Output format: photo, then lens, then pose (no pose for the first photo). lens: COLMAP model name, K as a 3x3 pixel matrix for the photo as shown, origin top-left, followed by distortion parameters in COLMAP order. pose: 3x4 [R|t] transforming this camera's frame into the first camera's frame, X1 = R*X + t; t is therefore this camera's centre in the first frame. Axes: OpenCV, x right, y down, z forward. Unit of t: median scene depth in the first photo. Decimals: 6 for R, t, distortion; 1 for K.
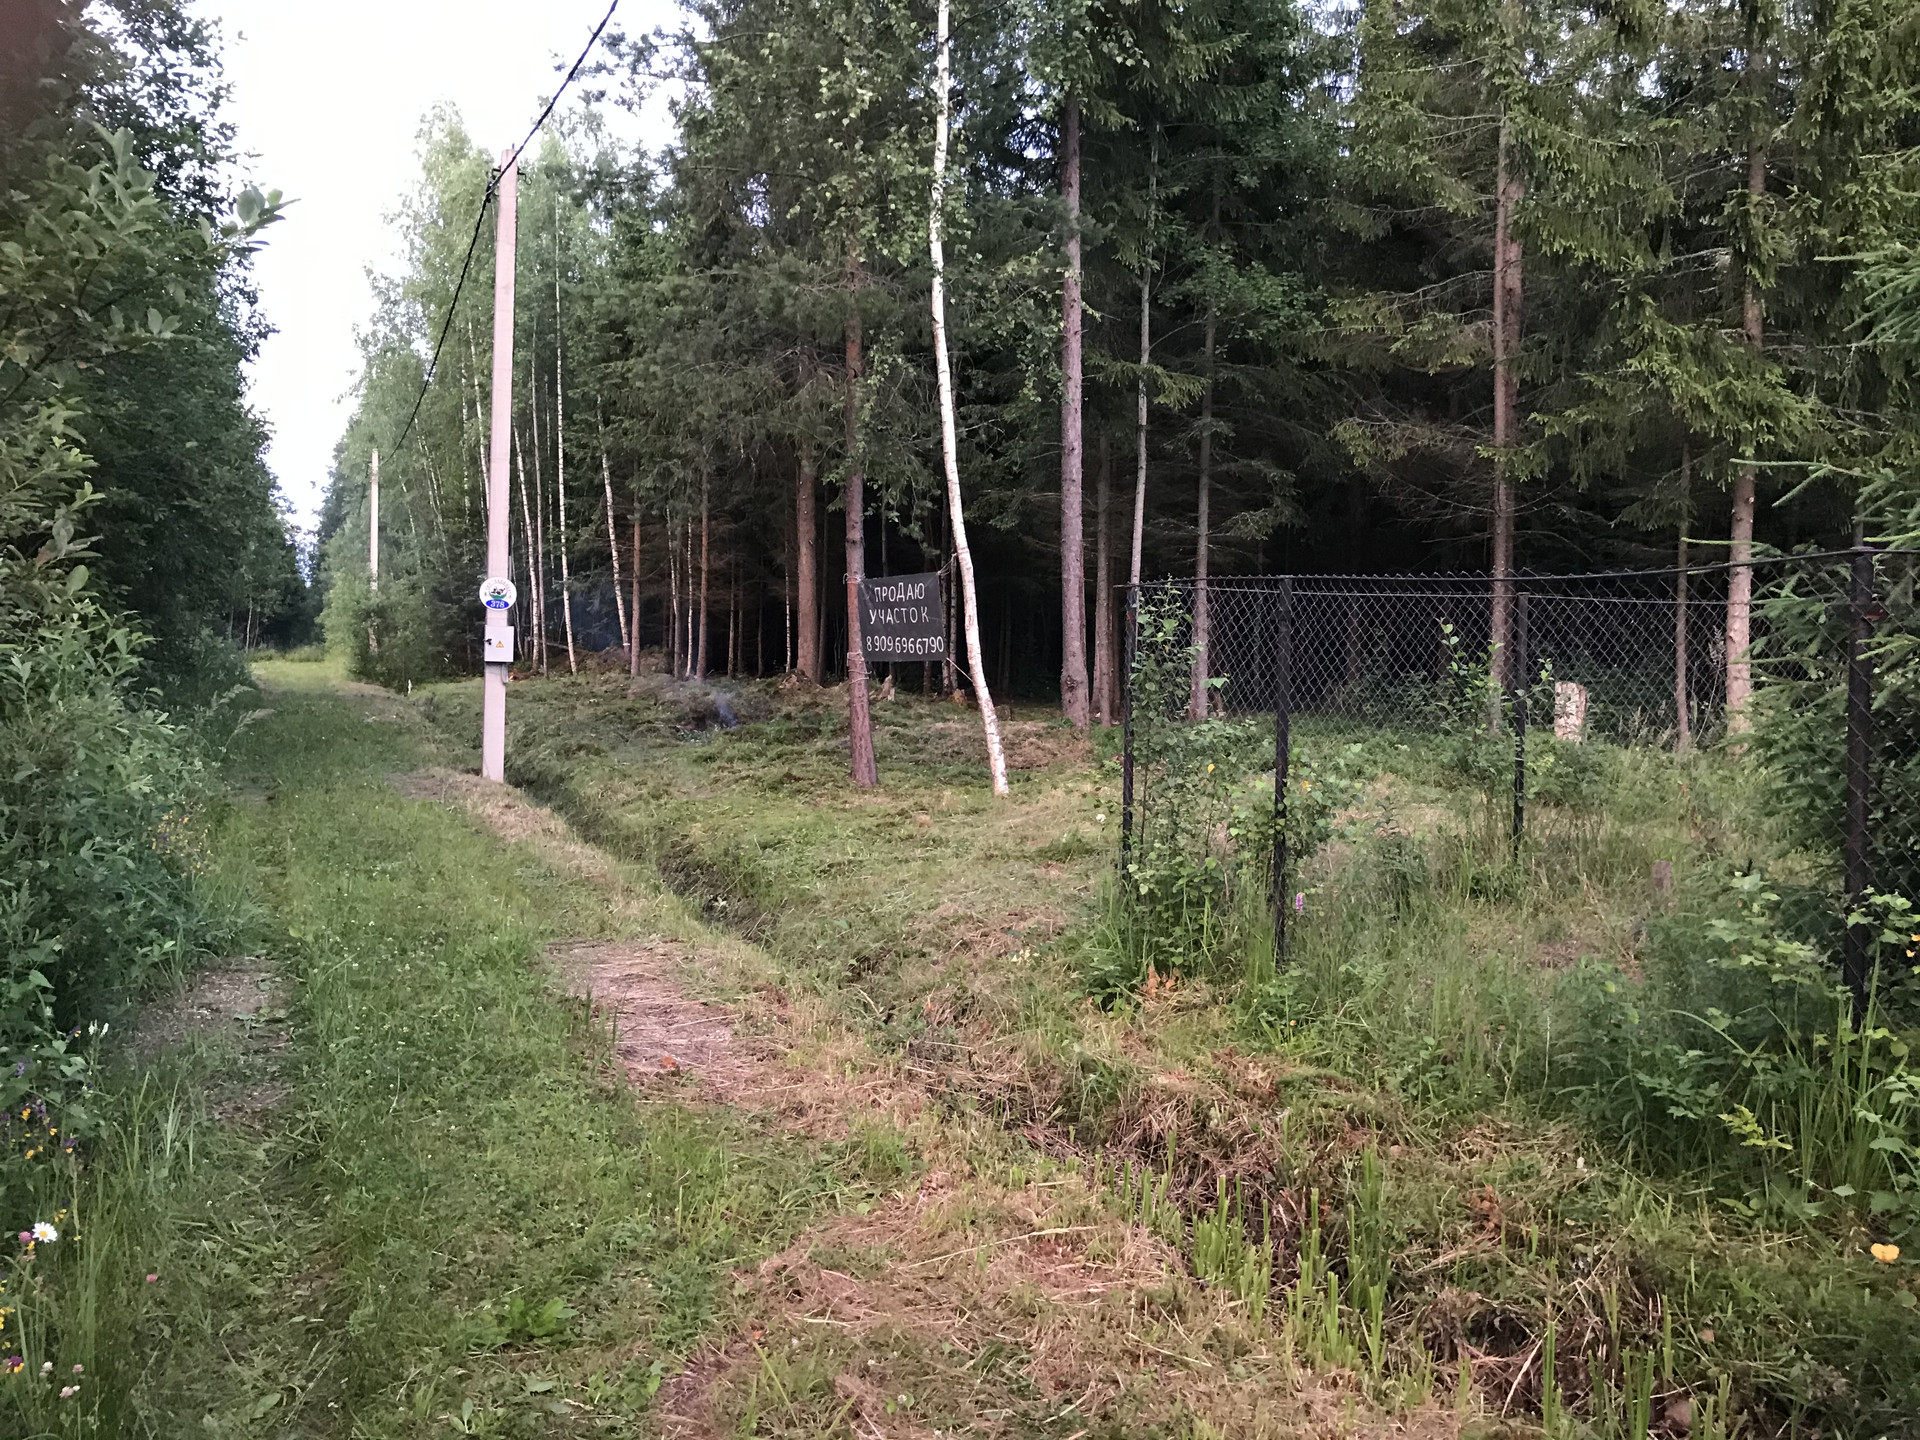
lens RADIAL K [[1567.6, 0, 943.9], [0, 1567.6, 721.1], [0, 0, 1]] dist [0.036941, -0.039382]
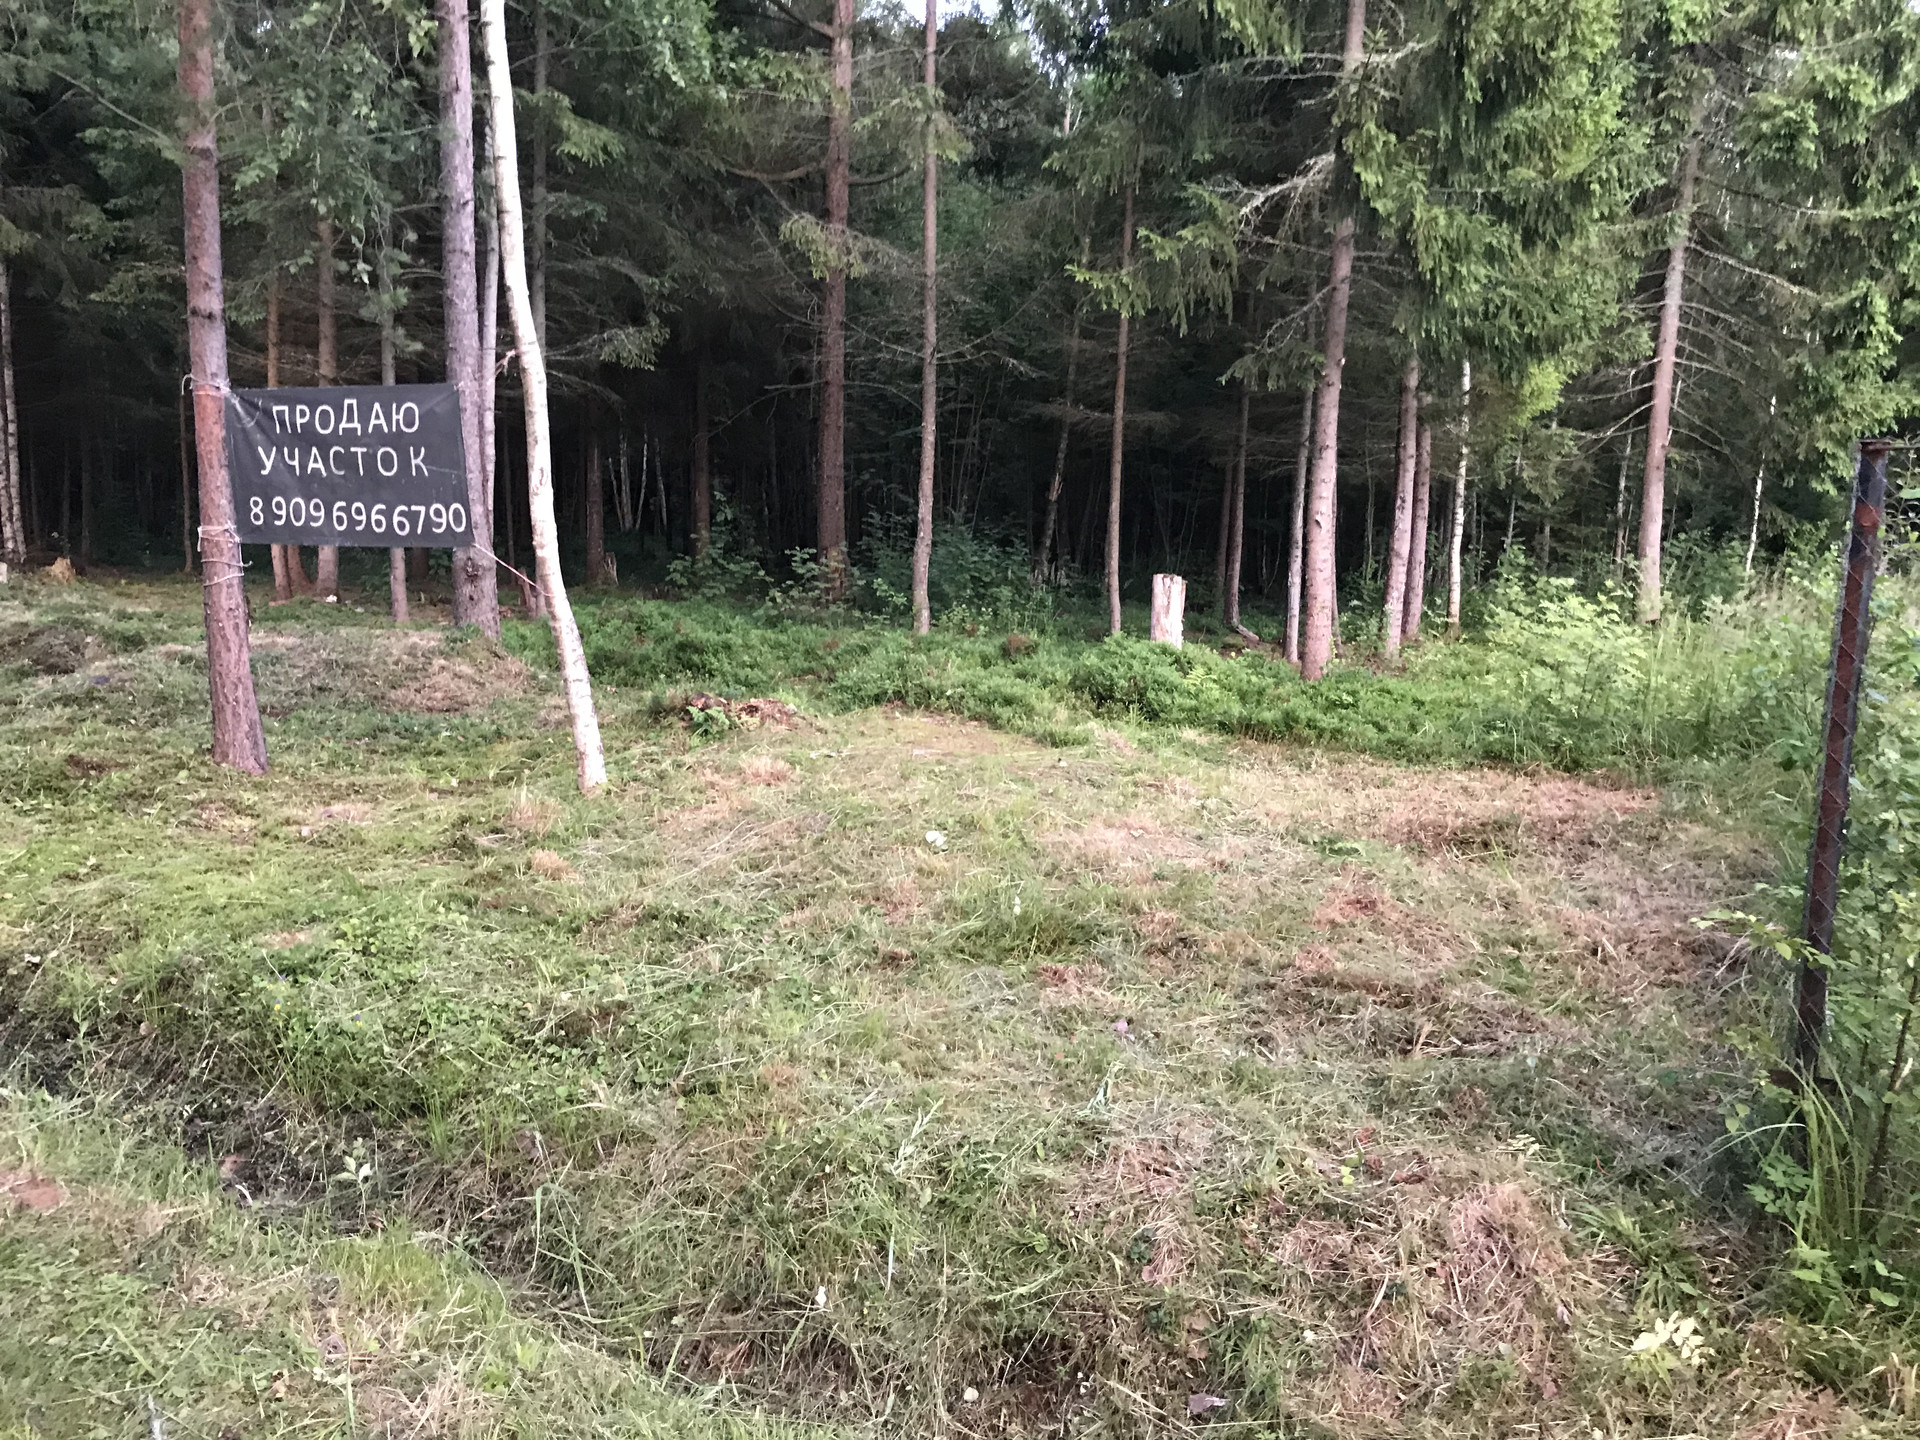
lens RADIAL K [[1567.6, 0, 941.4], [0, 1567.6, 717.3], [0, 0, 1]] dist [0.036941, -0.039382]
pose [[0.805950, -0.060326, 0.588902, -0.130730], [0.005573, 0.995523, 0.094353, -0.020624], [-0.591958, -0.072762, 0.802678, 0.300840]]
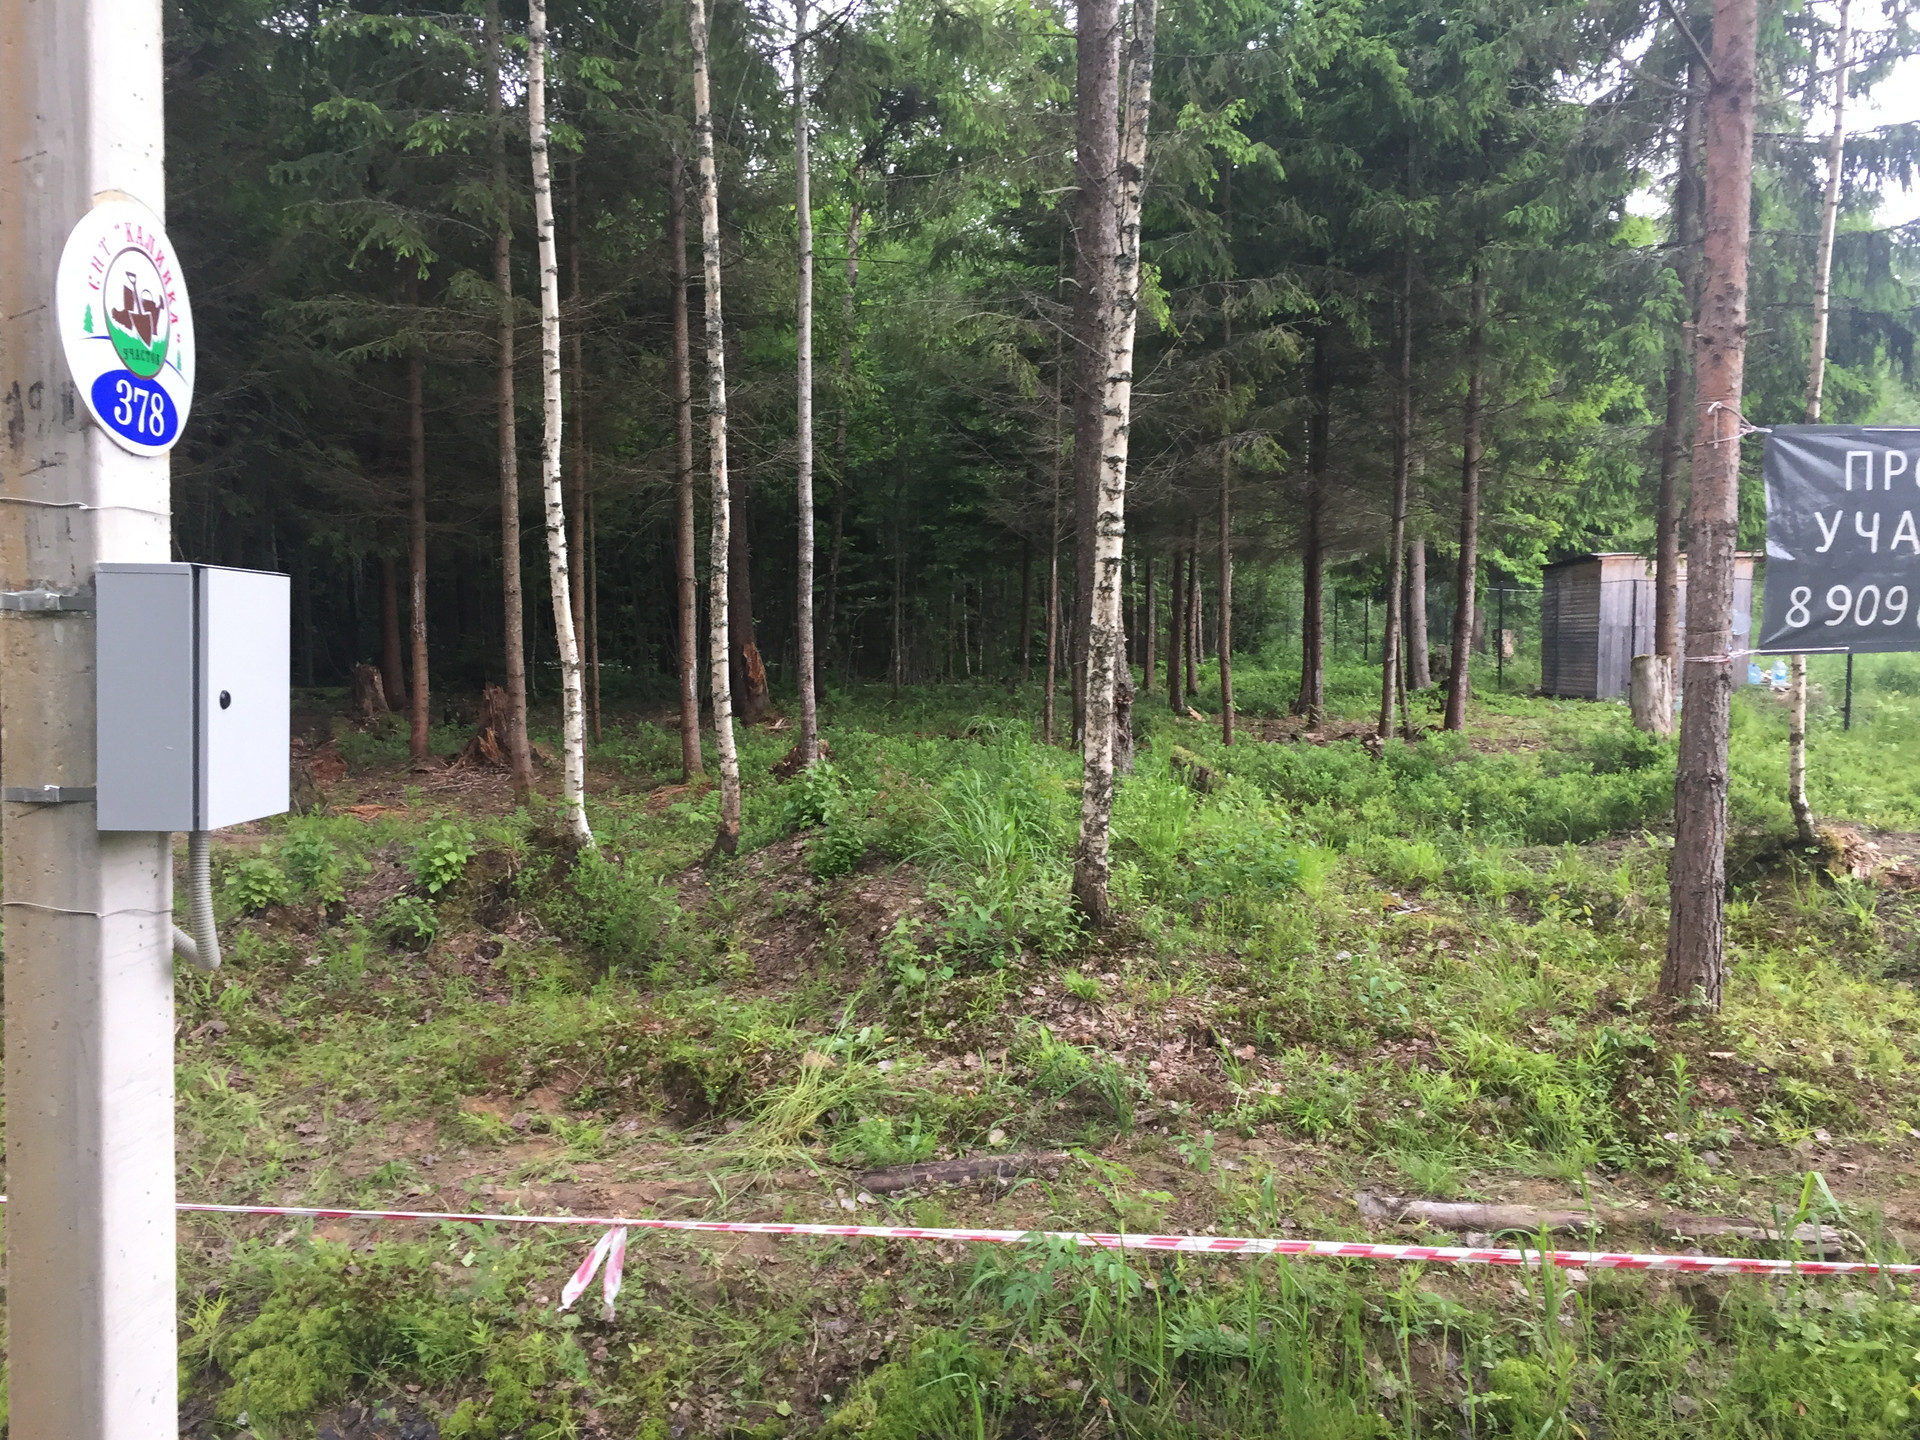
lens RADIAL K [[1628.3, 0, 969.8], [0, 1628.3, 712.7], [0, 0, 1]] dist [0.088113, -0.114958]
pose [[0.337515, -0.075195, 0.938312, -0.337190], [0.037814, 0.997083, 0.066303, -0.046659], [-0.940561, 0.013103, 0.339373, 0.752968]]
